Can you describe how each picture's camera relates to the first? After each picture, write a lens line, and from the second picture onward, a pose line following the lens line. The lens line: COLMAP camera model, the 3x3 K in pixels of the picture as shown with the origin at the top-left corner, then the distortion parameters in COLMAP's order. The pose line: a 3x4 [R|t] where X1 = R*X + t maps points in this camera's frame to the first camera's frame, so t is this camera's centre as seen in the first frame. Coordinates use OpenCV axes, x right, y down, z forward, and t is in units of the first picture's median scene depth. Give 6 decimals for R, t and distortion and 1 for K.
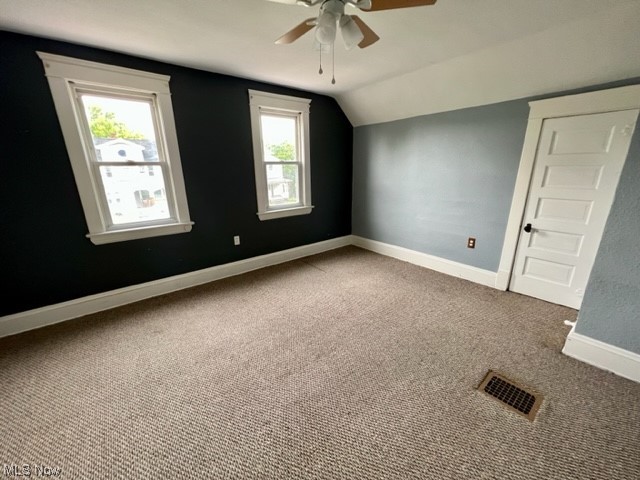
lens RADIAL K [[253.3, 0, 320.0], [0, 253.3, 240.0], [0, 0, 1]] dist [-0.000353, -0.000034]
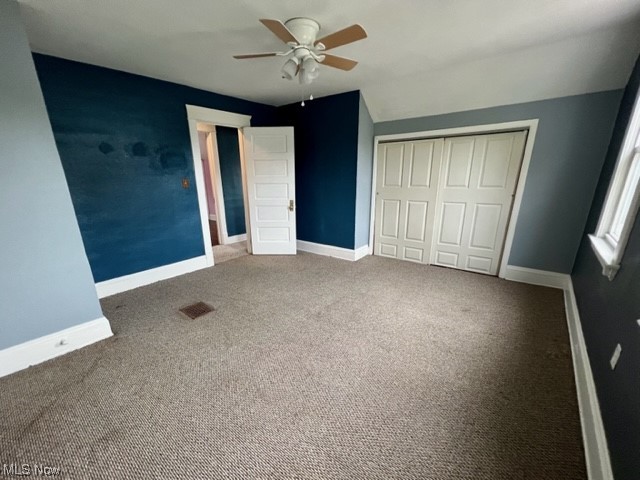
lens RADIAL K [[255.2, 0, 320.0], [0, 255.2, 240.0], [0, 0, 1]] dist [-0.002725, -0.000363]
pose [[-0.976790, 0.084114, -0.196991, 0.197607], [-0.028294, 0.860942, 0.507915, -0.484367], [0.212321, 0.501700, -0.838580, 1.764508]]
